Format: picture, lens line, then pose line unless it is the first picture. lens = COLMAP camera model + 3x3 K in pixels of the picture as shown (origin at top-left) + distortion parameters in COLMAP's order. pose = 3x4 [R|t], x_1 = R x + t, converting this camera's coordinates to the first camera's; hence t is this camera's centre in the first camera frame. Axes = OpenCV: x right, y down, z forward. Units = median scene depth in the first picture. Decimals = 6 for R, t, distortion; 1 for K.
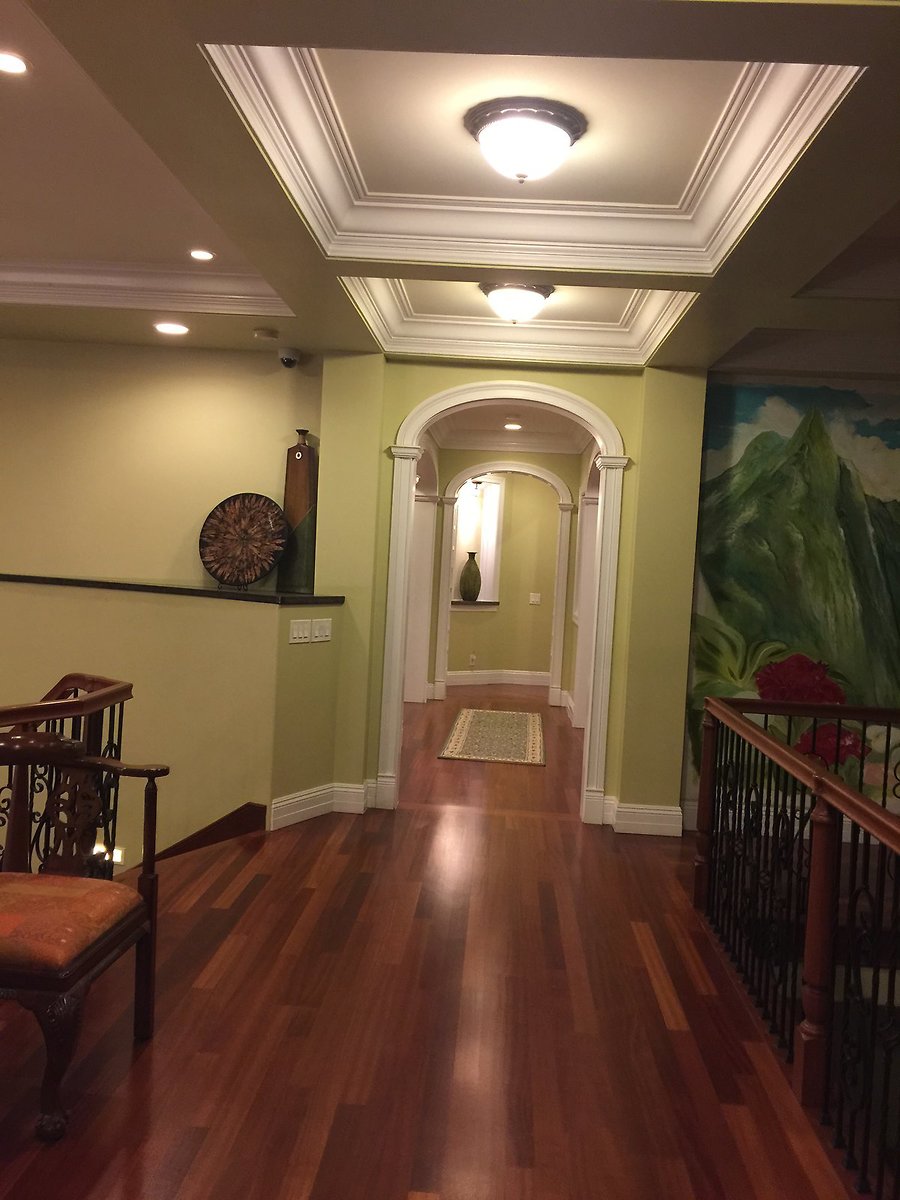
lens RADIAL K [[1013.9, 0, 447.1], [0, 1013.9, 594.9], [0, 0, 1]] dist [0.082330, -0.105458]
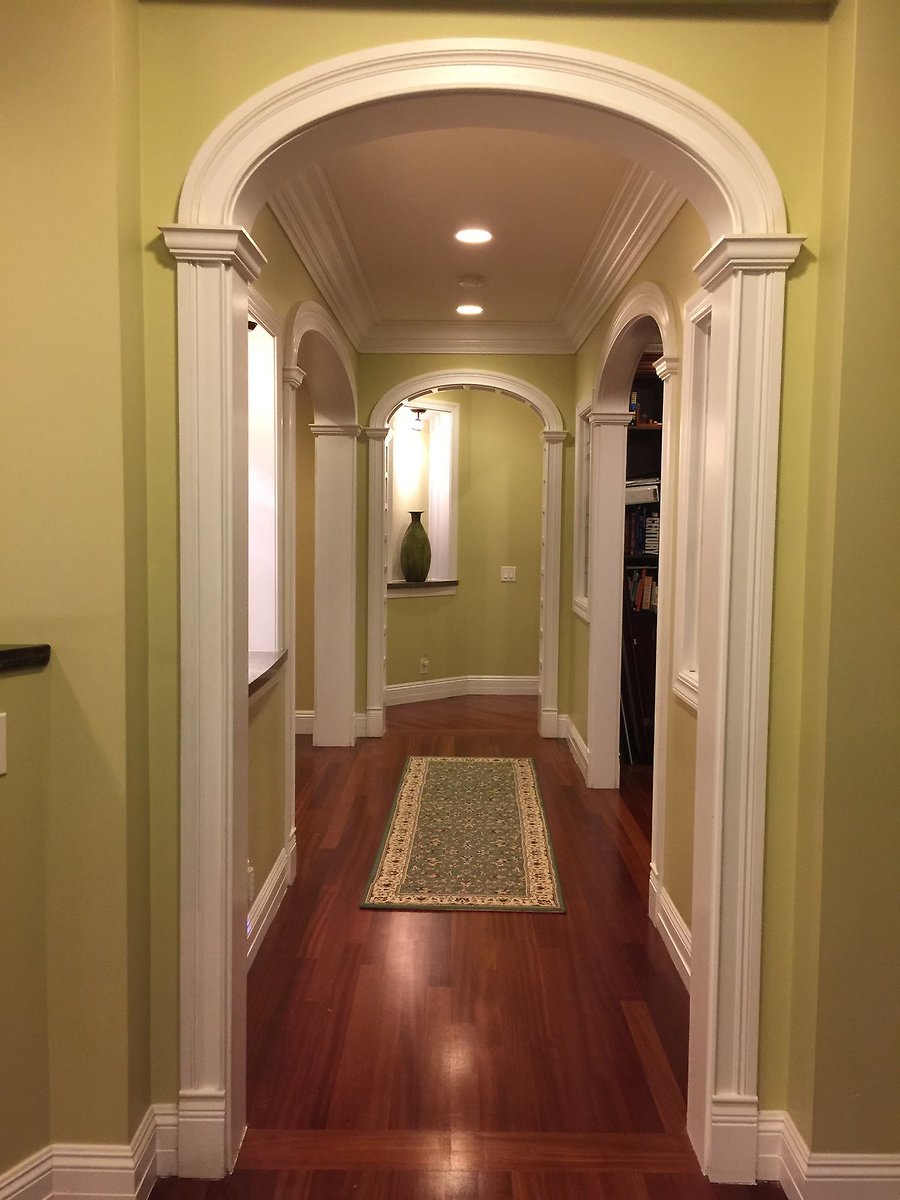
lens RADIAL K [[1013.9, 0, 447.1], [0, 1013.9, 594.9], [0, 0, 1]] dist [0.082330, -0.105458]
pose [[0.998028, -0.045155, 0.043609, 0.026018], [0.043418, 0.998256, 0.040002, -0.024946], [-0.045339, -0.038030, 0.998248, 0.626538]]
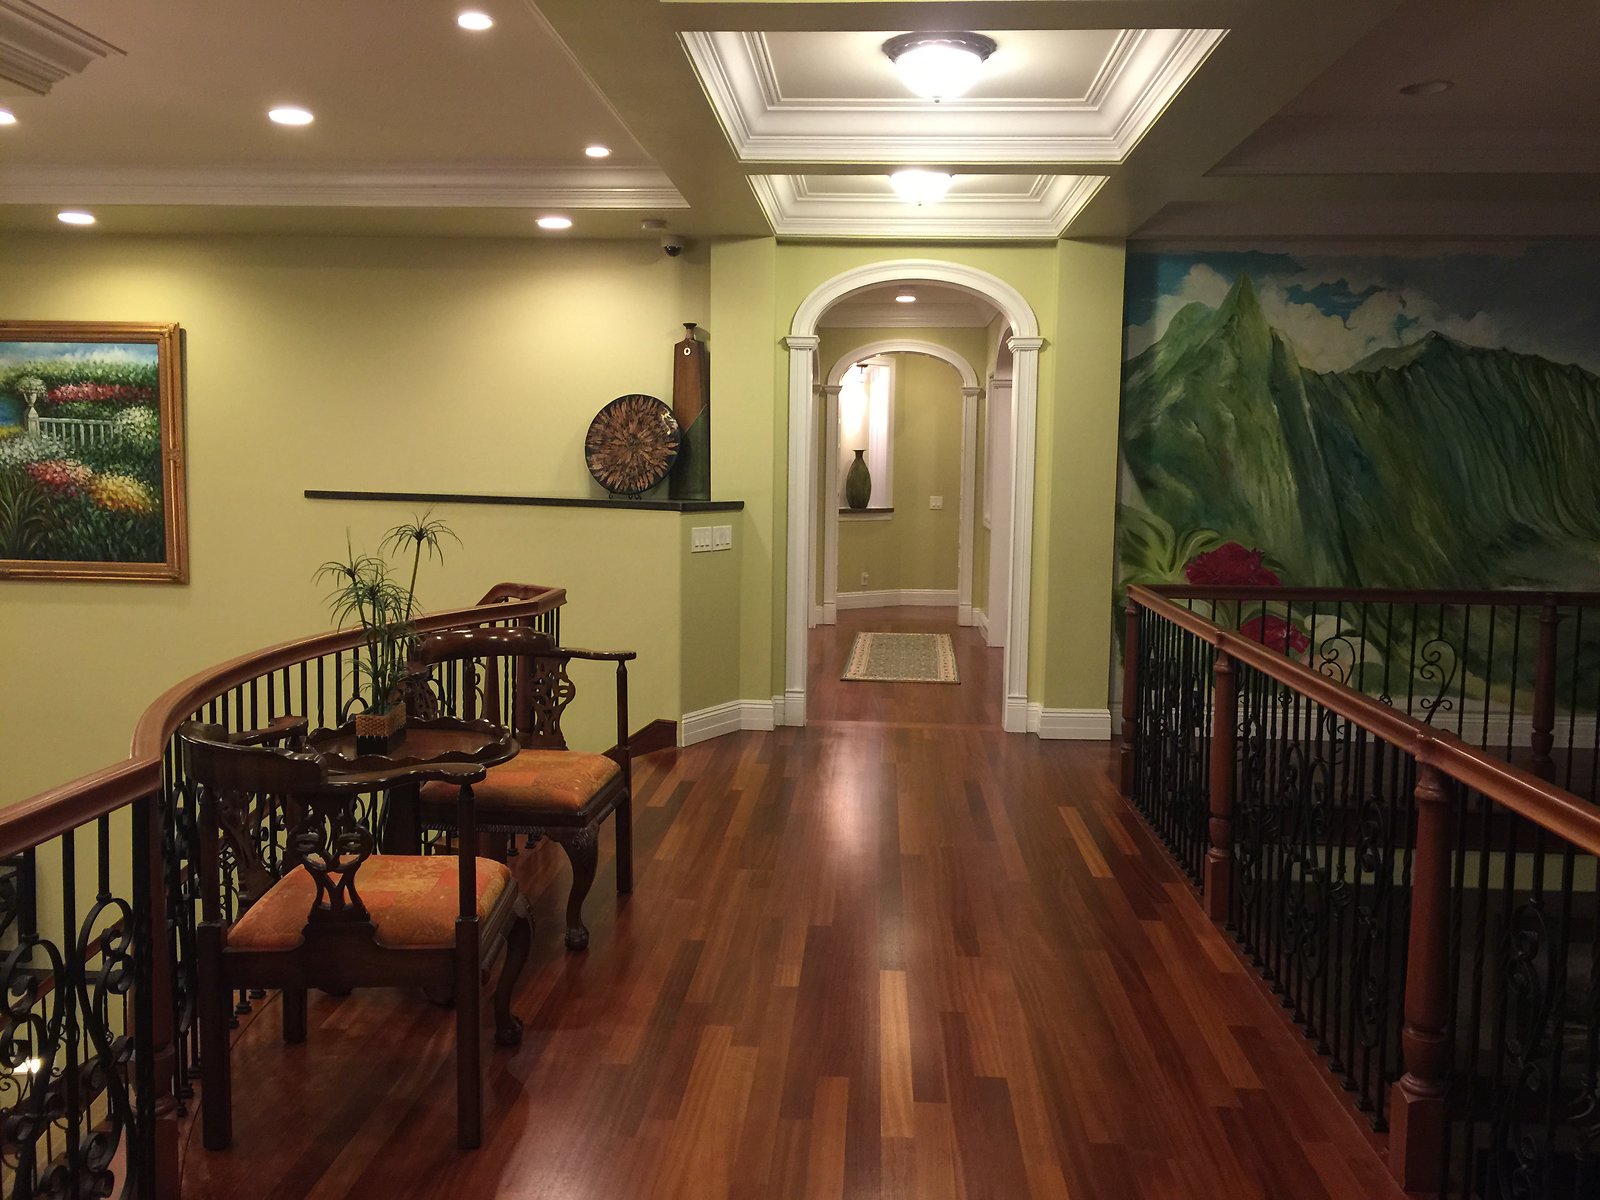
lens RADIAL K [[1351.9, 0, 791.9], [0, 1351.9, 596.0], [0, 0, 1]] dist [0.082330, -0.105458]
pose [[0.999086, -0.040601, -0.013366, -0.043310], [0.041360, 0.997190, 0.062454, 0.012416], [0.010793, -0.062950, 0.997958, -0.250413]]
